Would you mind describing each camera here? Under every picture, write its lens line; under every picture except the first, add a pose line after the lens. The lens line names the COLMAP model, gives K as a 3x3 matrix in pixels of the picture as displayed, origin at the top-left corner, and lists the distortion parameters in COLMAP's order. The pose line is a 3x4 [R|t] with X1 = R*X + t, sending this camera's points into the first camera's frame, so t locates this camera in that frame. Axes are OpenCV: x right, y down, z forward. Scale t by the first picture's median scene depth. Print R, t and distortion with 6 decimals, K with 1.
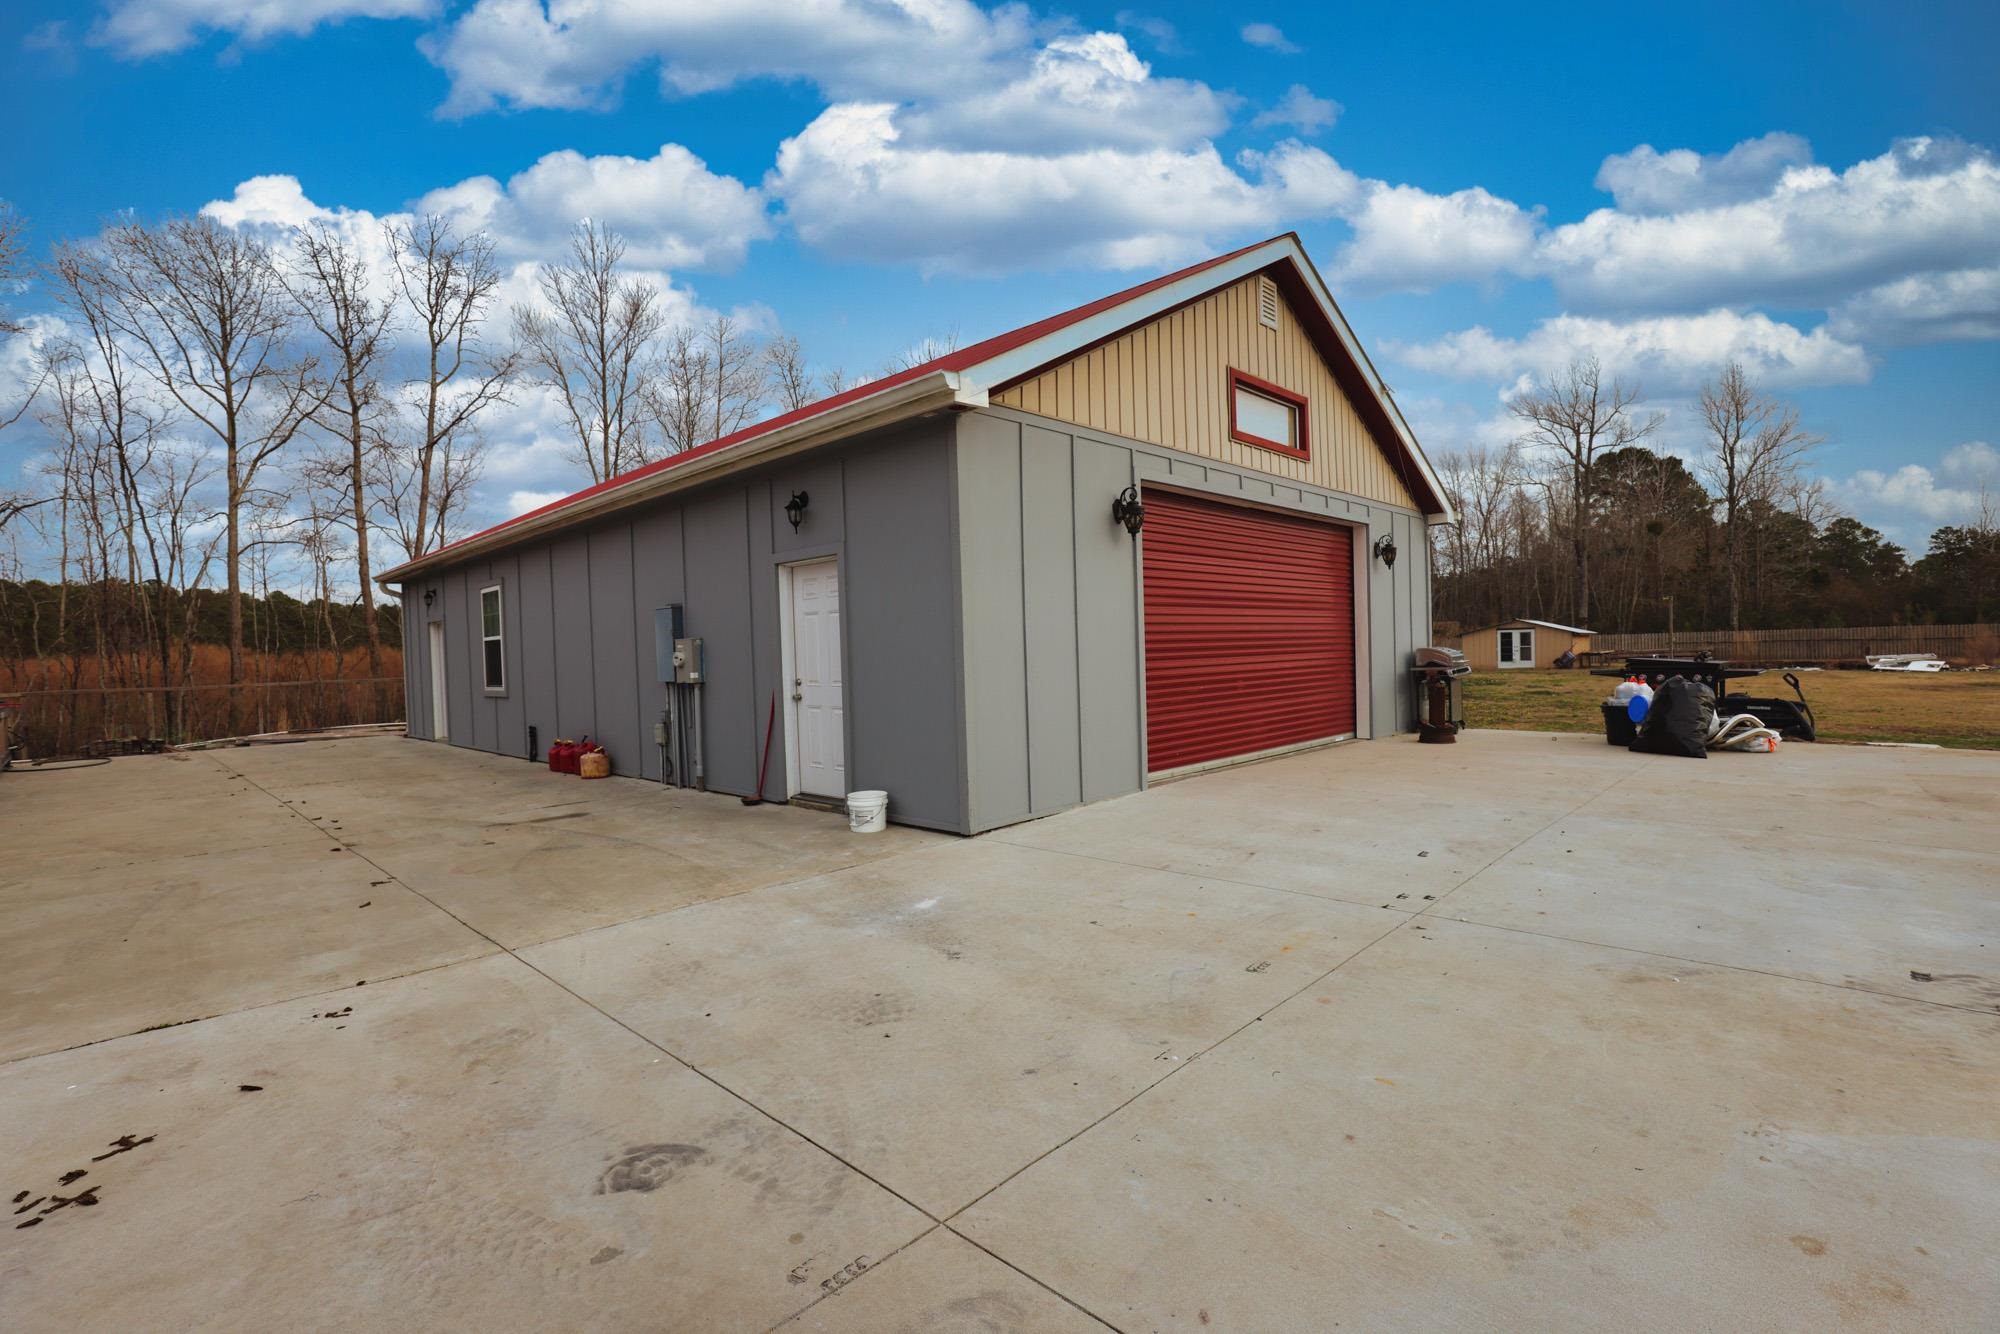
lens RADIAL K [[952.5, 0, 990.5], [0, 952.5, 648.4], [0, 0, 1]] dist [-0.038886, 0.000067]
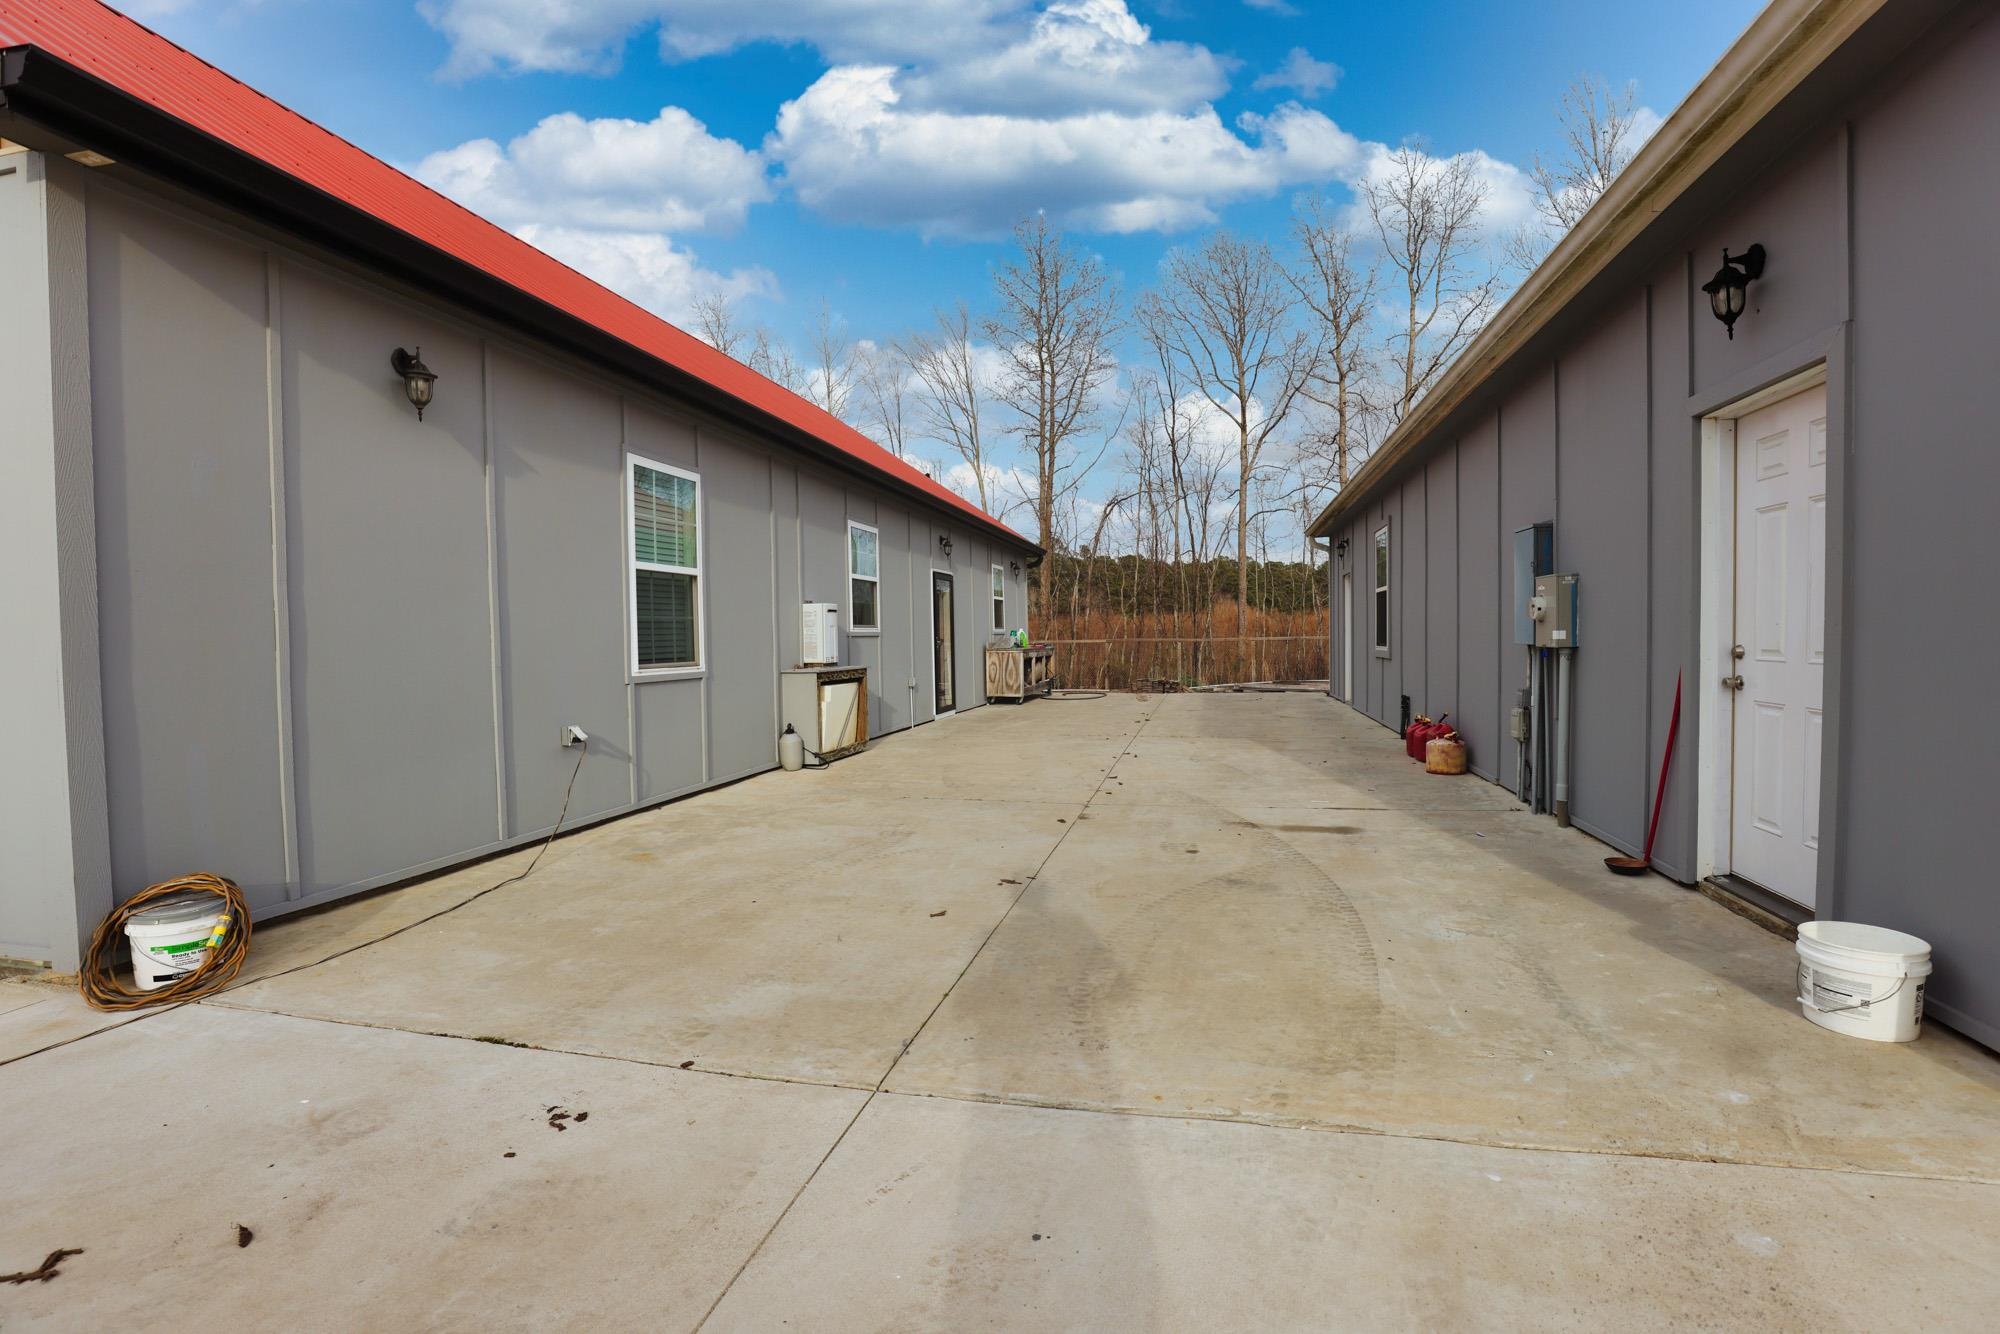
lens RADIAL K [[922.5, 0, 1000.0], [0, 922.5, 667.0], [0, 0, 1]] dist [-0.048689, 0.021525]
pose [[0.529234, 0.054640, -0.846715, -0.005625], [-0.004149, 0.998079, 0.061814, 0.011116], [0.848466, -0.029201, 0.528444, 0.299812]]
